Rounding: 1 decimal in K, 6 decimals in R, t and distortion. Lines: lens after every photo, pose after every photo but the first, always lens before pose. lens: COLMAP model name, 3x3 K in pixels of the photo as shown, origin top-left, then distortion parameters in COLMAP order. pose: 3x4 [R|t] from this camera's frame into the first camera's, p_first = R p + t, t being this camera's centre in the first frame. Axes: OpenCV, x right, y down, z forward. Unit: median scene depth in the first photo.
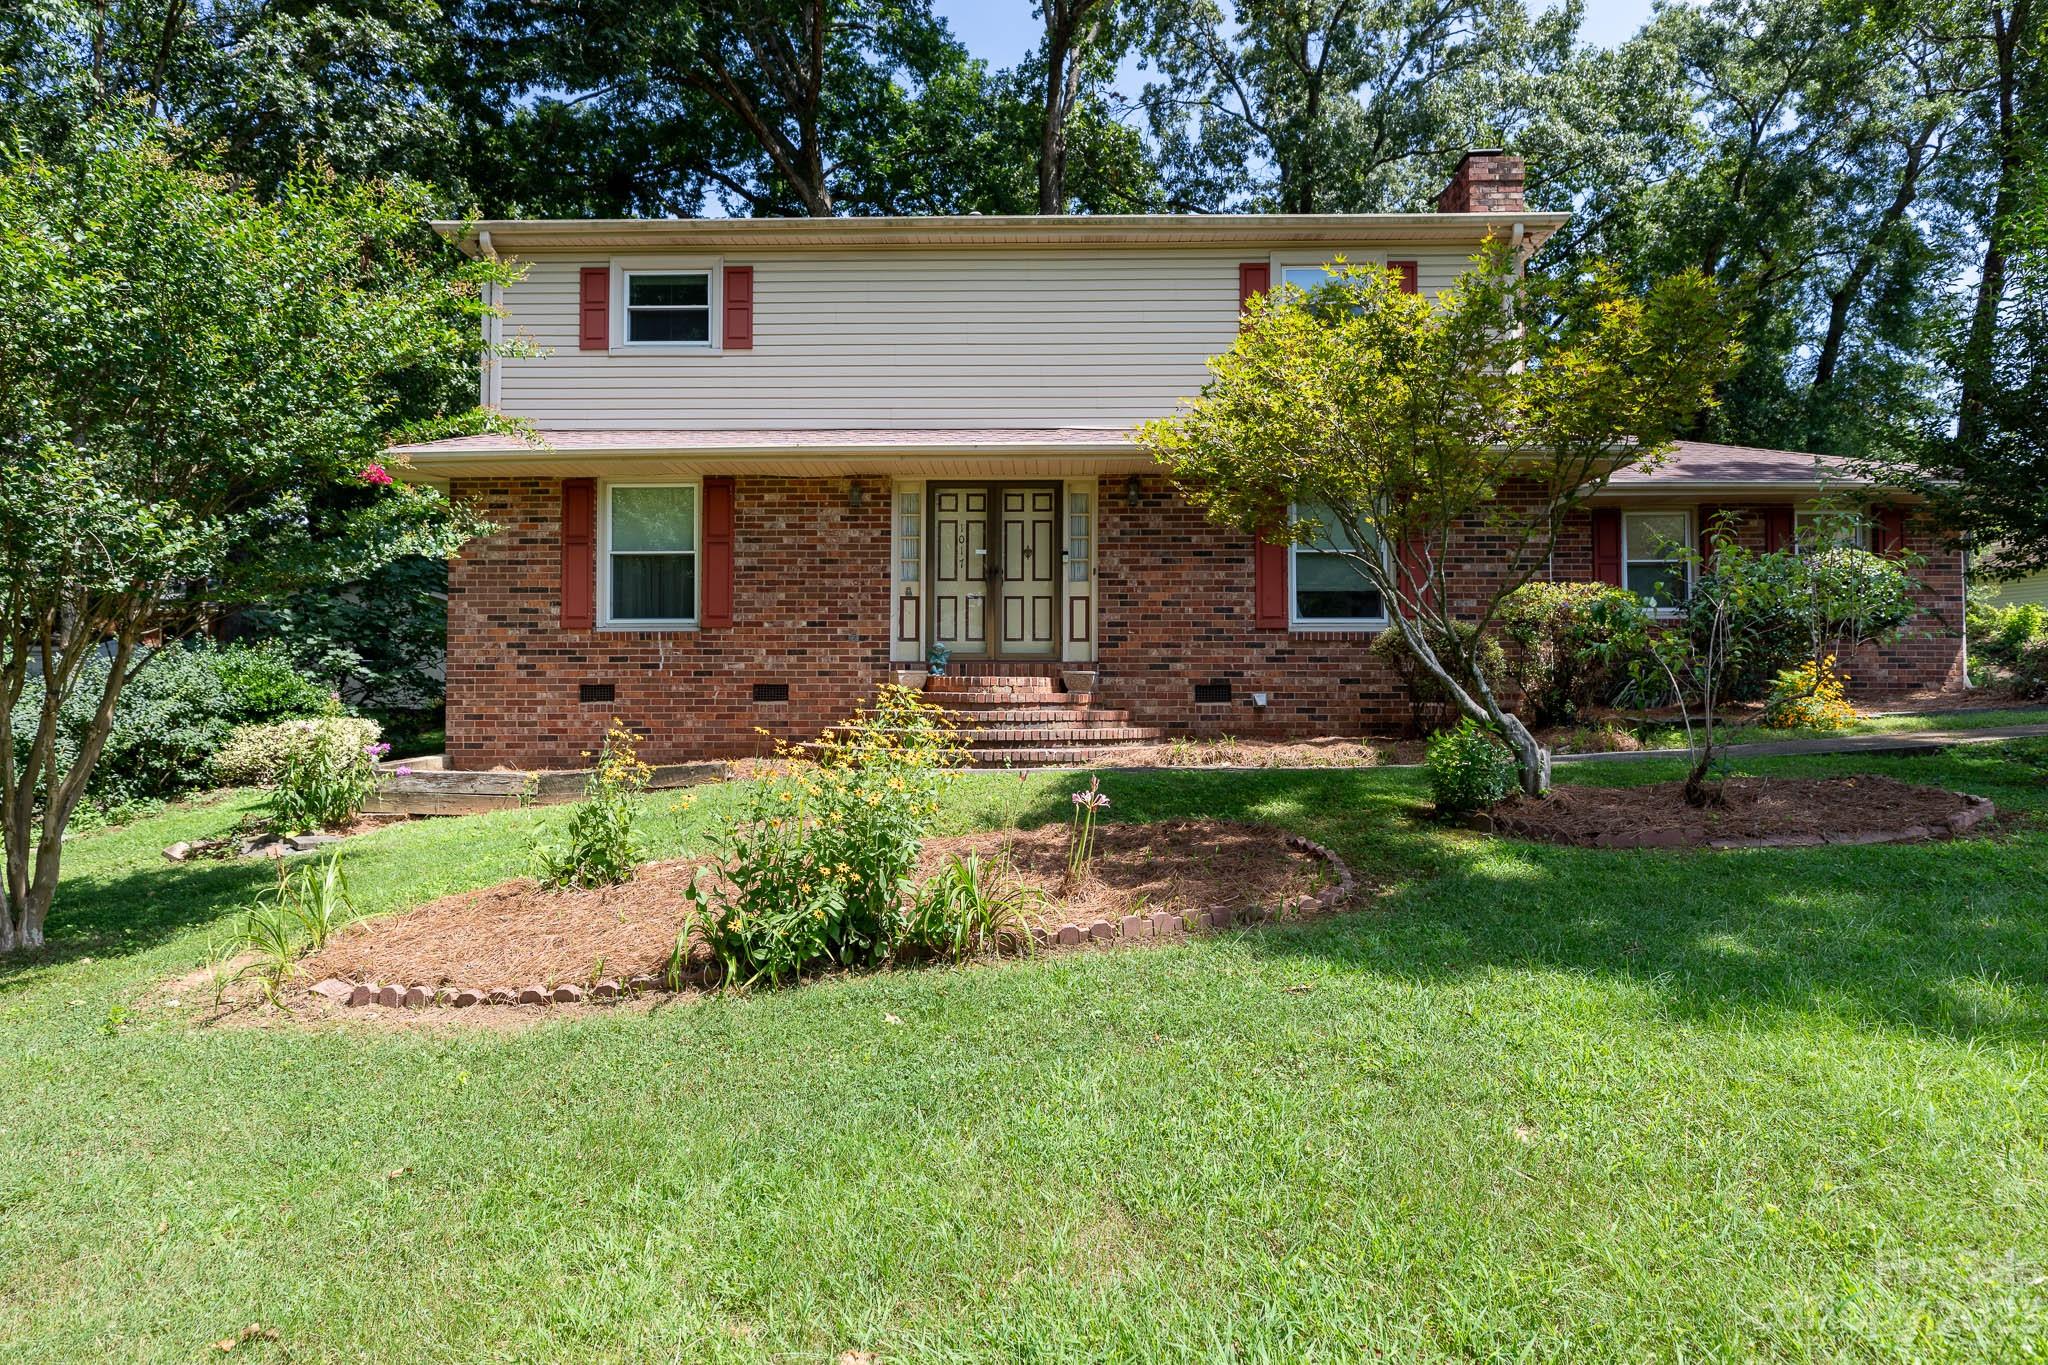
lens RADIAL K [[1140.0, 0, 1015.6], [0, 1140.0, 673.5], [0, 0, 1]] dist [0.003024, 0.001161]
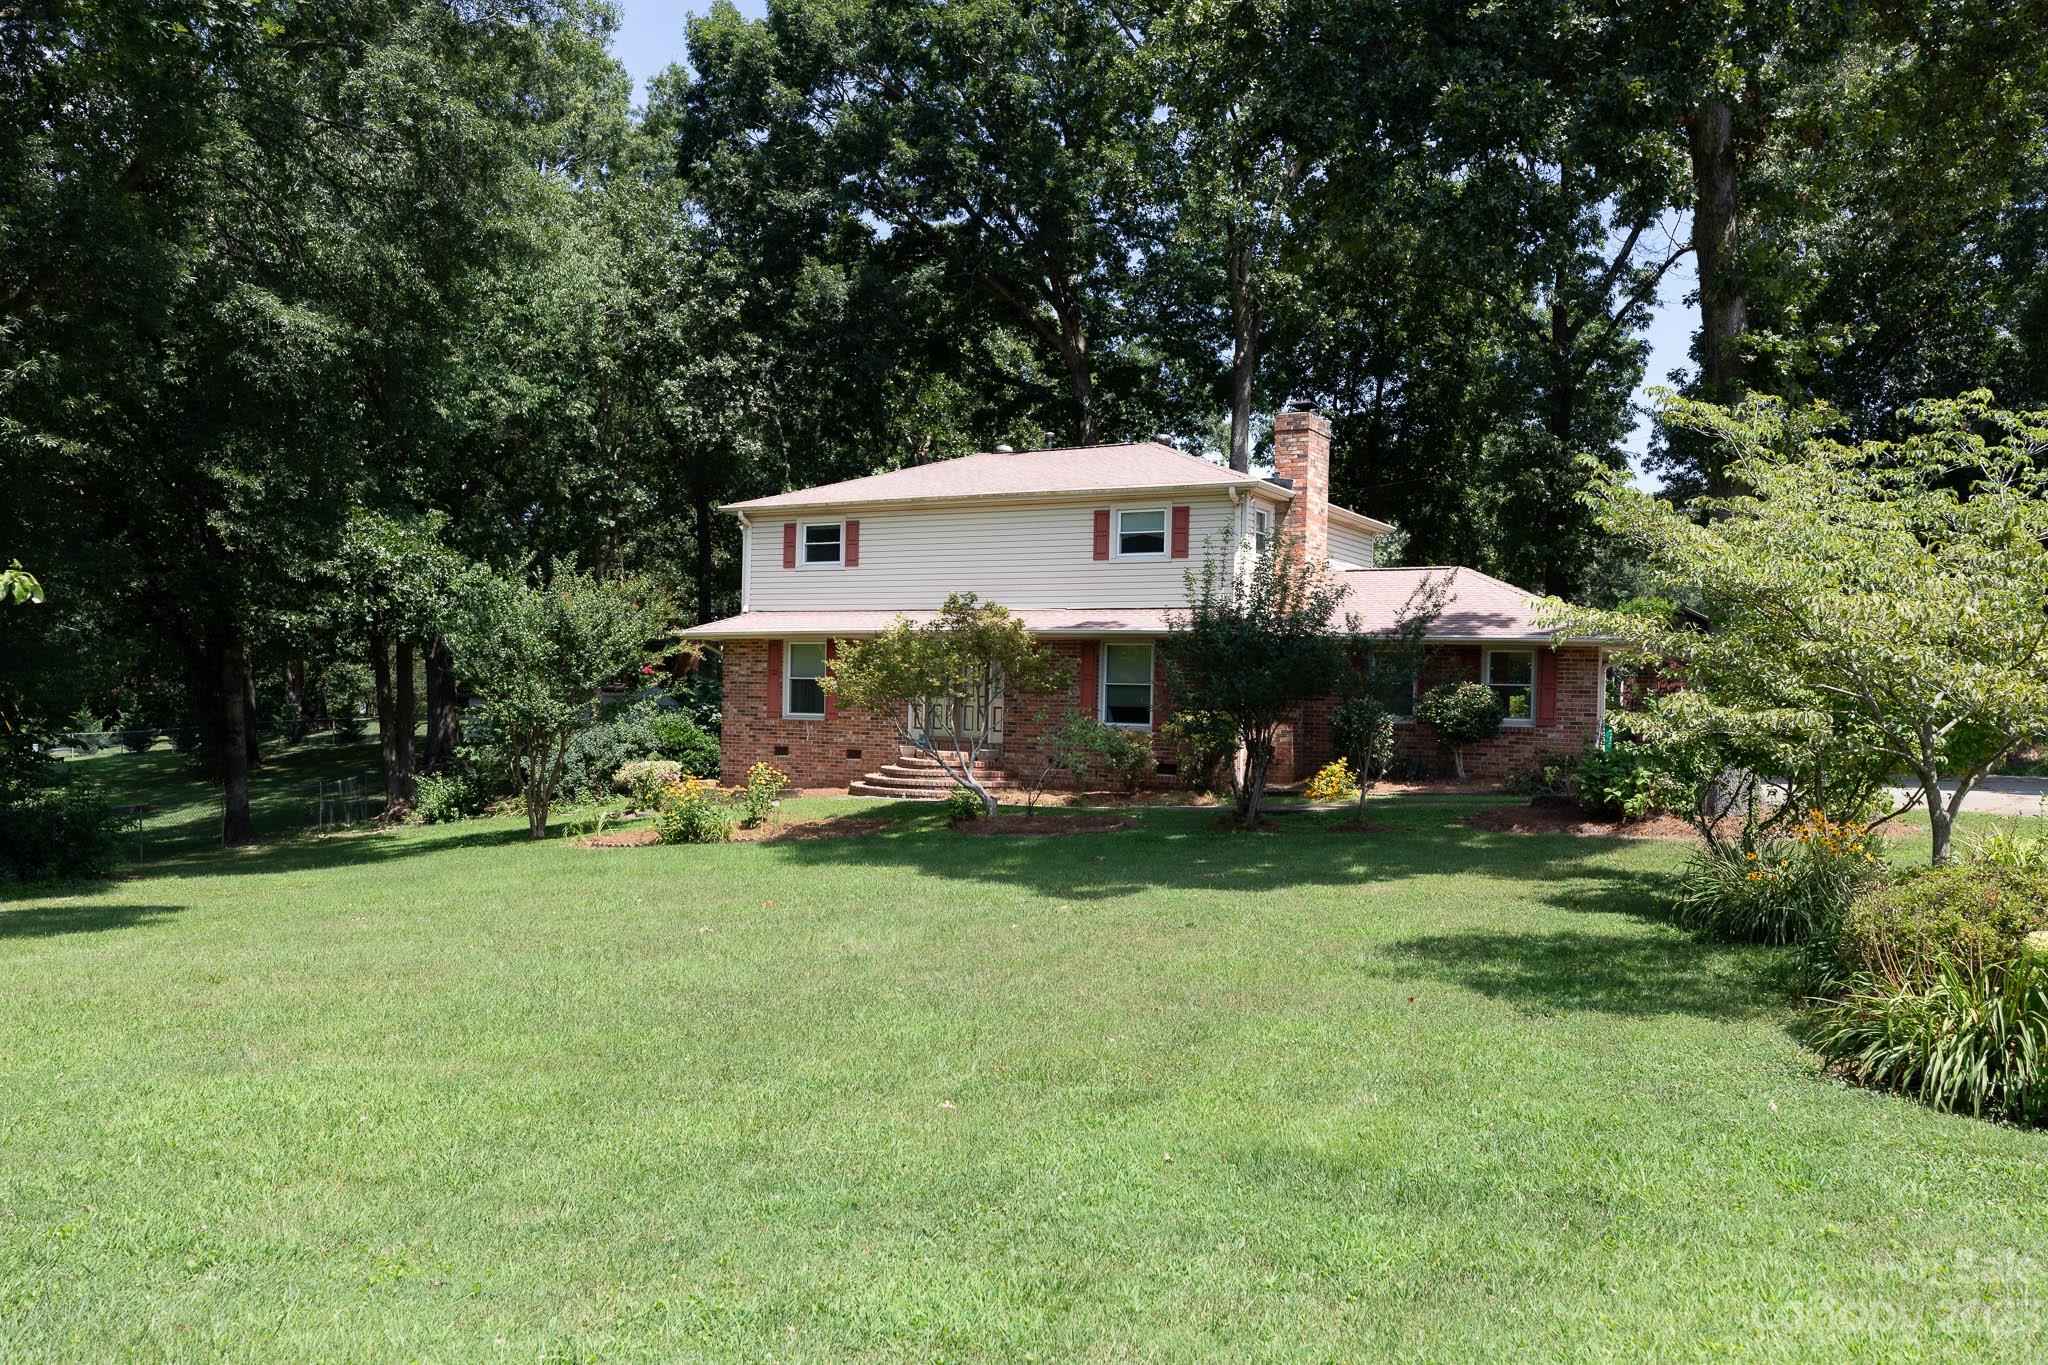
lens RADIAL K [[1593.1, 0, 1011.0], [0, 1593.1, 766.1], [0, 0, 1]] dist [-0.002408, 0.003820]
pose [[0.874381, 0.040848, -0.483517, 1.296081], [-0.012952, 0.998060, 0.060894, -0.127894], [0.485066, -0.046982, 0.873214, -1.190711]]
